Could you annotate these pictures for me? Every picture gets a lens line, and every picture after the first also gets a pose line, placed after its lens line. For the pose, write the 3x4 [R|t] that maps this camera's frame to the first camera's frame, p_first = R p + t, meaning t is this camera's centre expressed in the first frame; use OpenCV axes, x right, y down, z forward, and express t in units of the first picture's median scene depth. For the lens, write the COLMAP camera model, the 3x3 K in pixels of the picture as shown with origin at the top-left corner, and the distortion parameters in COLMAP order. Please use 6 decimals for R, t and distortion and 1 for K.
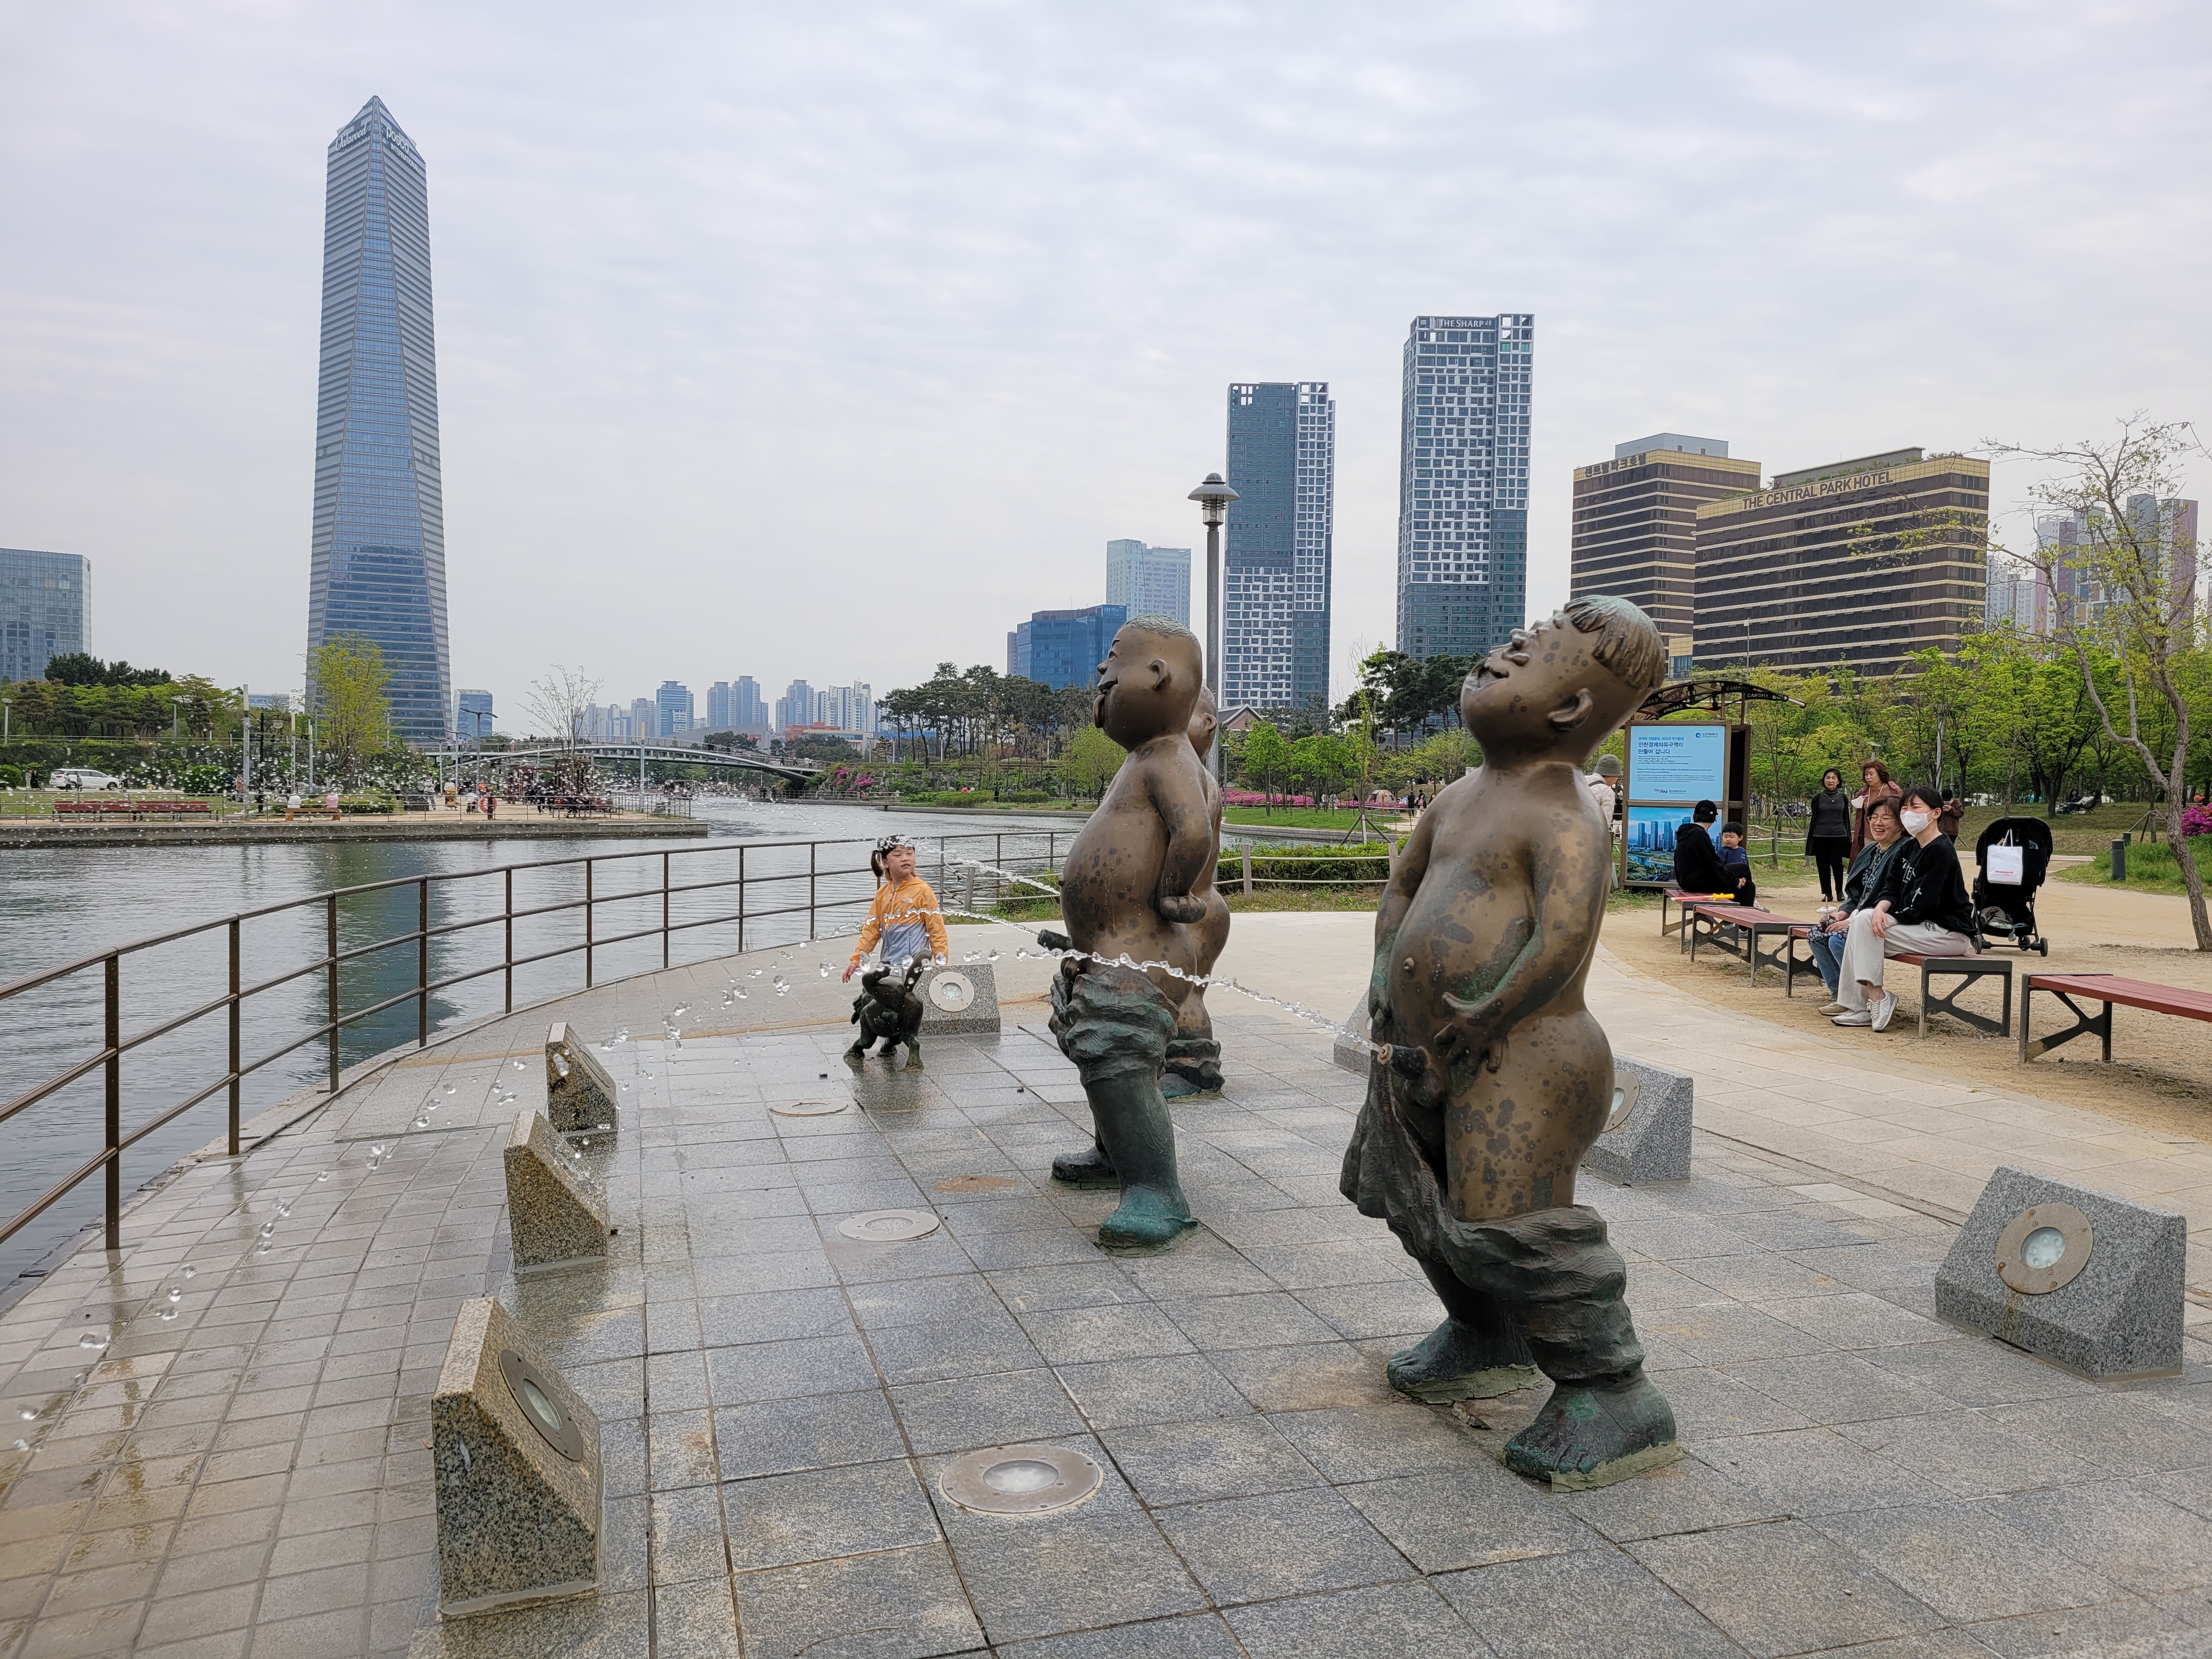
lens RADIAL K [[1631.3, 0, 1102.8], [0, 1631.3, 836.4], [0, 0, 1]] dist [0.060684, -0.042160]
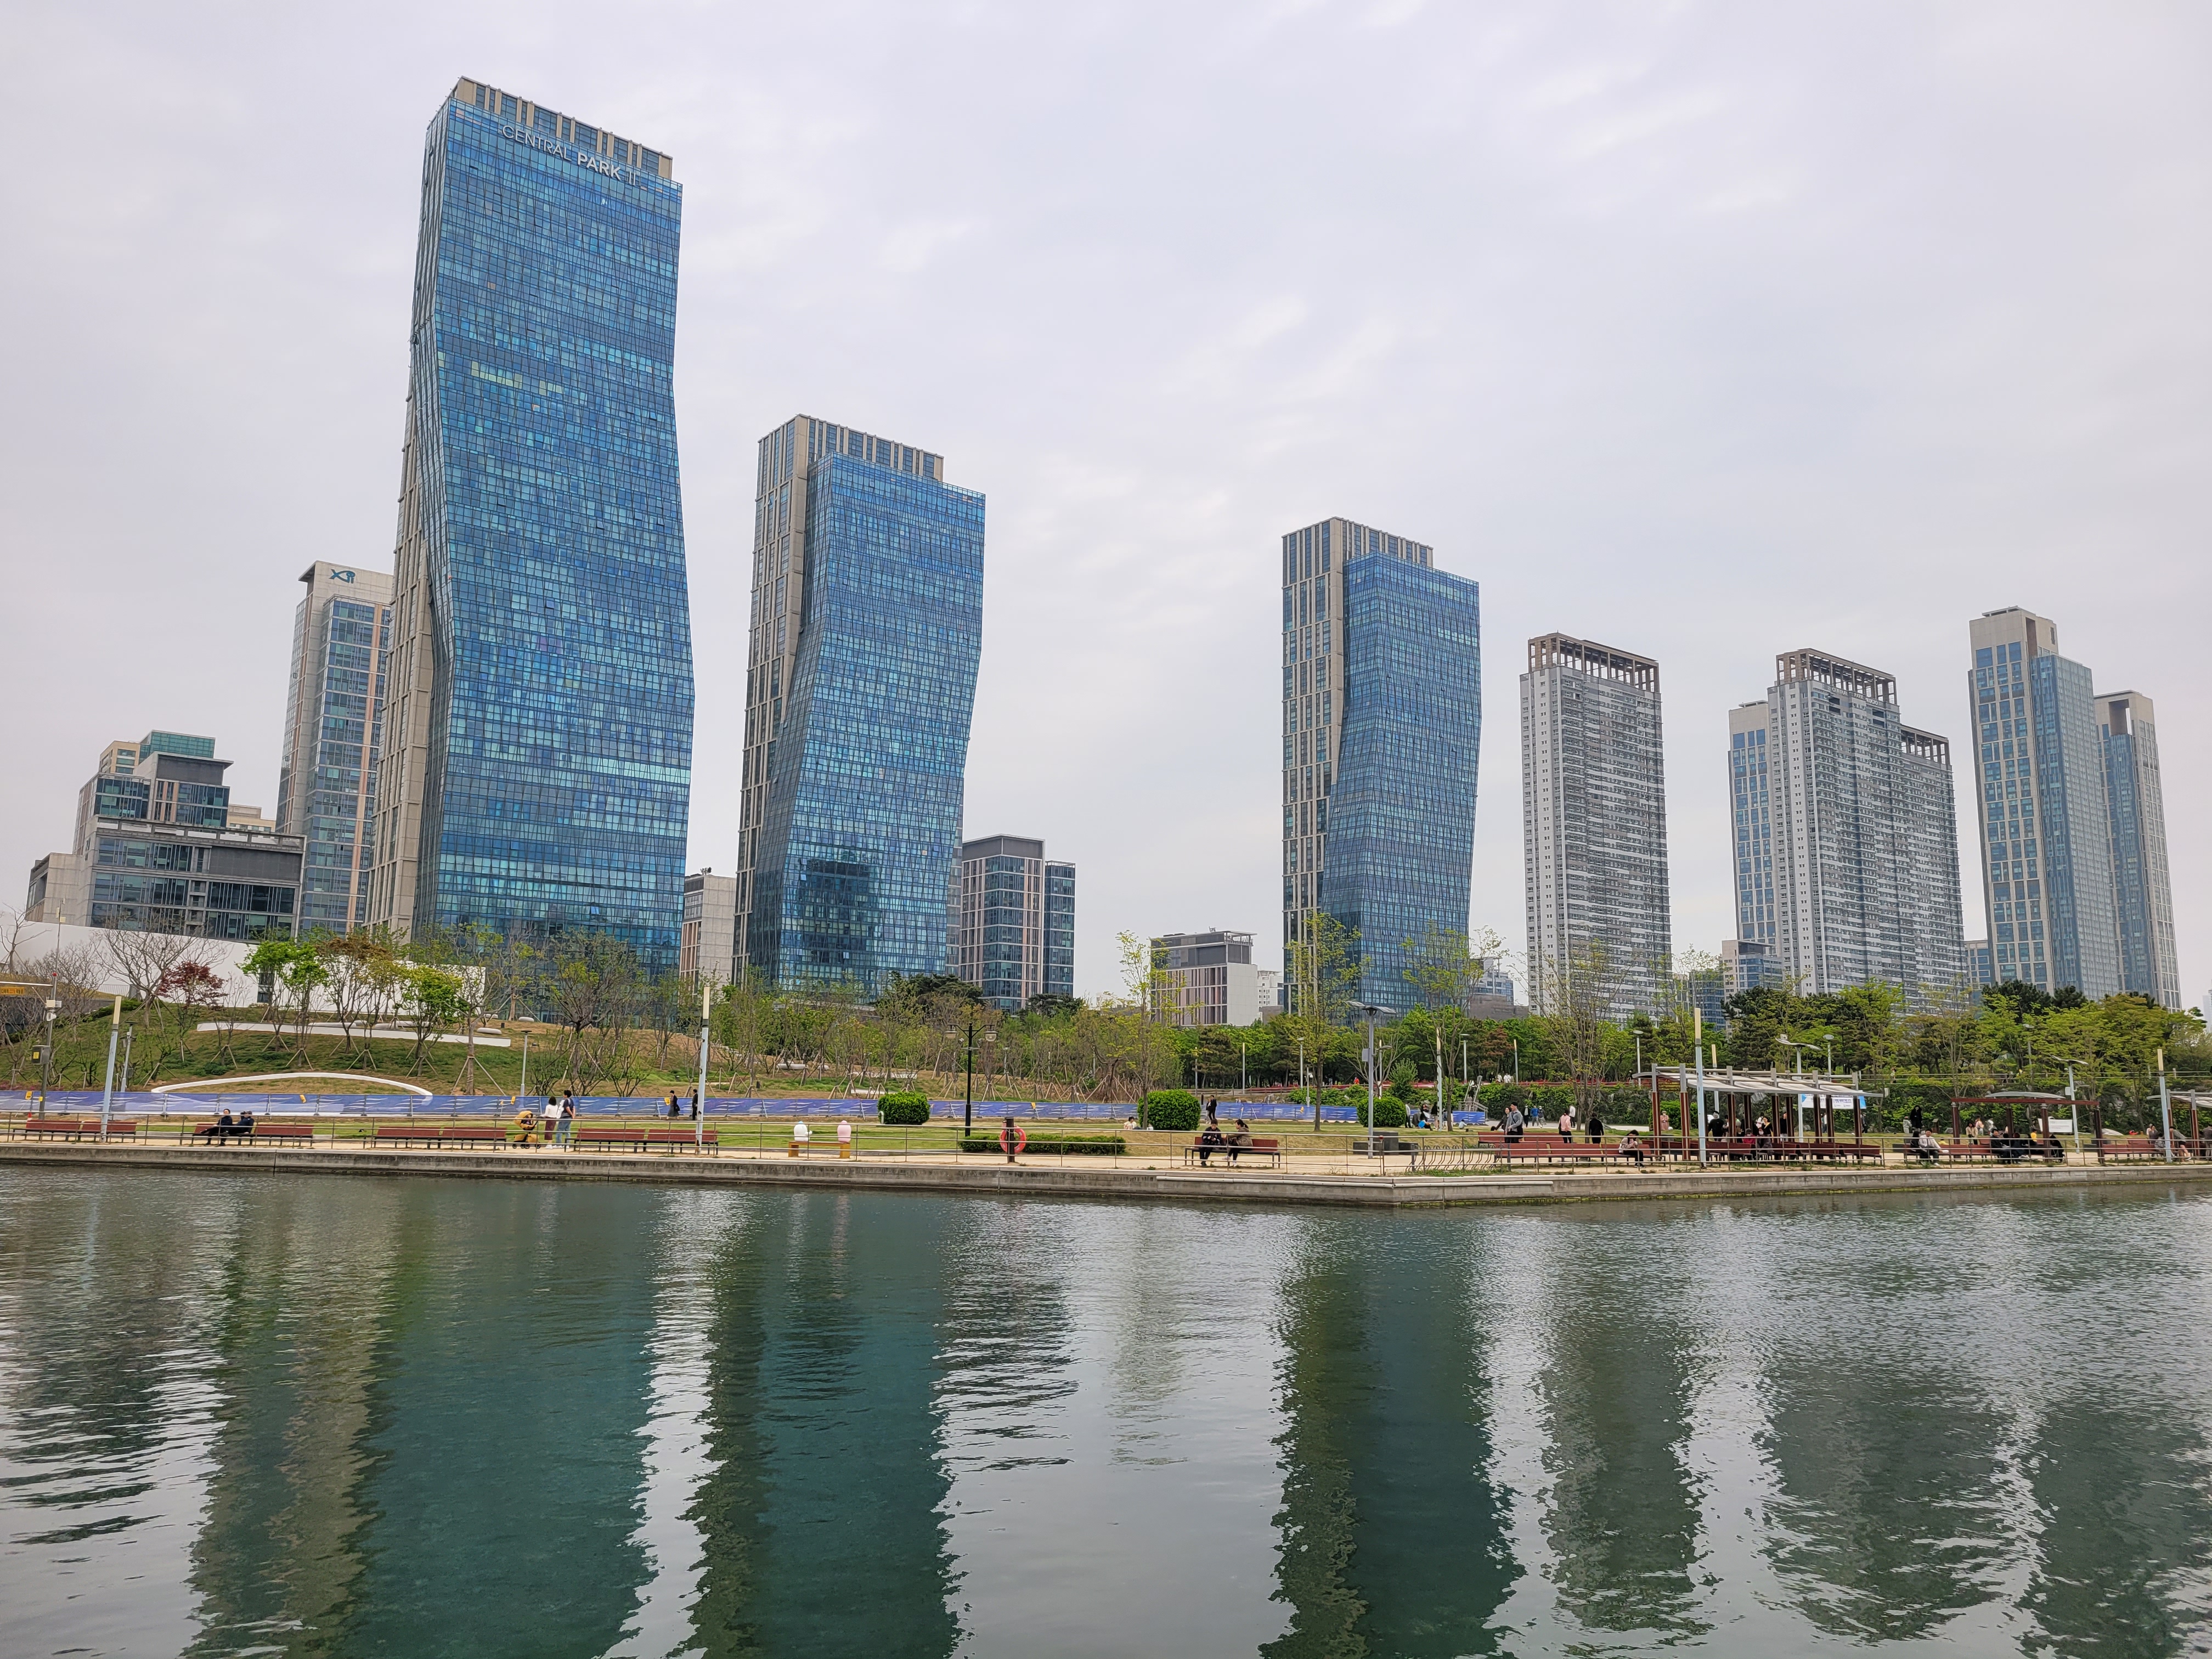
lens RADIAL K [[1641.9, 0, 1113.0], [0, 1641.9, 827.6], [0, 0, 1]] dist [0.065879, -0.055347]
pose [[0.260088, -0.169730, -0.950550, 0.040832], [-0.038545, 0.981820, -0.185861, -0.002941], [0.964815, 0.084979, 0.248818, 0.118416]]
